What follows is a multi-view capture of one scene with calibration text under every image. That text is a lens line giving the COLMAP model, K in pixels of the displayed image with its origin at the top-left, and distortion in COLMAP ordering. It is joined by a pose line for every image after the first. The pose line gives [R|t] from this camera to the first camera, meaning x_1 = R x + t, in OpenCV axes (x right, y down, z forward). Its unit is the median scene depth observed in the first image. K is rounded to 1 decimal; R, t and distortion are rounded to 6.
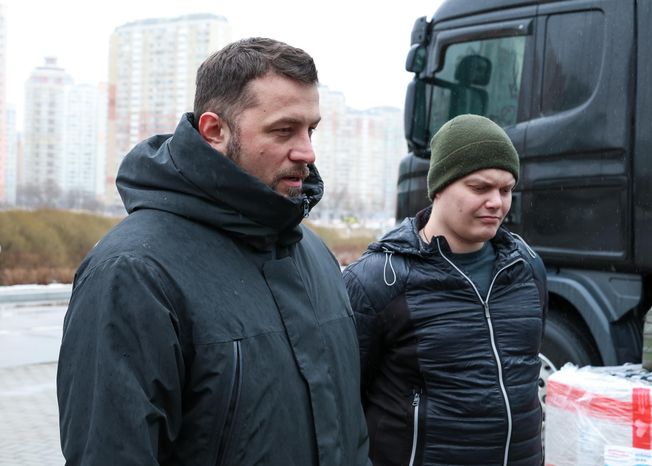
lens RADIAL K [[1123.0, 0, 325.5], [0, 1123.0, 229.6], [0, 0, 1]] dist [-0.001788, 0.000000]
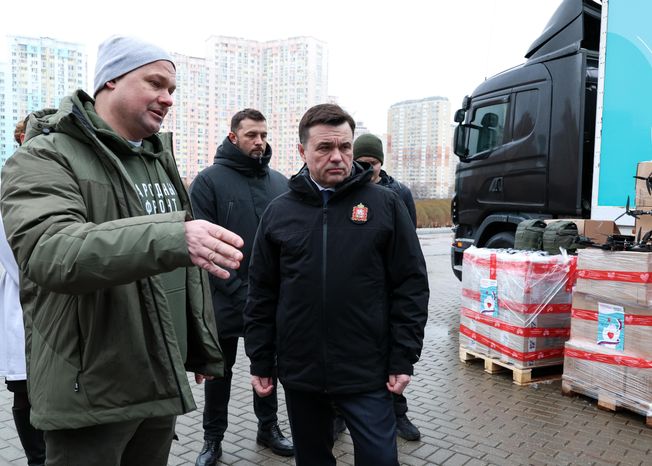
lens RADIAL K [[597.6, 0, 379.2], [0, 597.6, 234.2], [0, 0, 1]] dist [0.012739, 0.000000]
pose [[0.973656, 0.019249, -0.227209, 0.192849], [-0.011171, 0.999261, 0.036786, 0.033498], [0.227749, -0.033279, 0.973151, -0.150503]]
